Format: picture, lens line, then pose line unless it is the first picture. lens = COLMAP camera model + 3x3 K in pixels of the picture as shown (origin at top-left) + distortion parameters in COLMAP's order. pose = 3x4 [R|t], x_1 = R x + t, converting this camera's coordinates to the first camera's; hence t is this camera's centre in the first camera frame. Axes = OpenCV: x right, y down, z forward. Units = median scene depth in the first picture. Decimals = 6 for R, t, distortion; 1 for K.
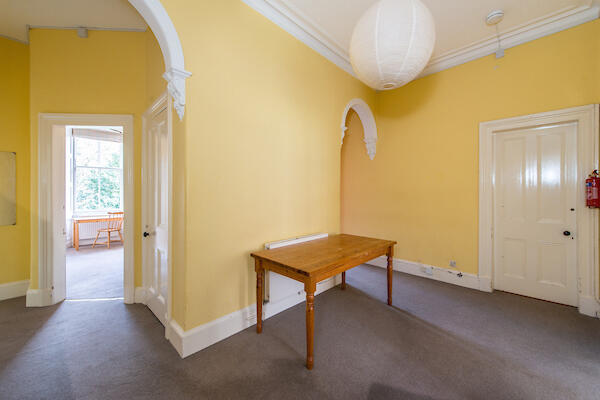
lens RADIAL K [[232.3, 0, 301.6], [0, 232.3, 196.5], [0, 0, 1]] dist [0.000548, 0.000043]
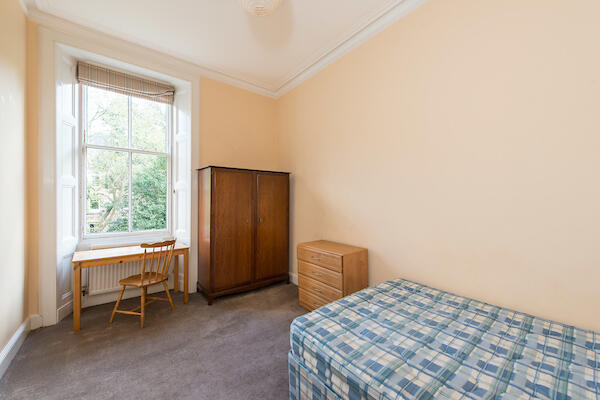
lens RADIAL K [[232.3, 0, 298.4], [0, 232.3, 199.6], [0, 0, 1]] dist [0.000548, 0.000043]
pose [[0.989877, 0.000870, -0.141926, -0.432740], [-0.002254, 0.999951, -0.009589, -0.011313], [0.141911, 0.009812, 0.989831, 0.550041]]
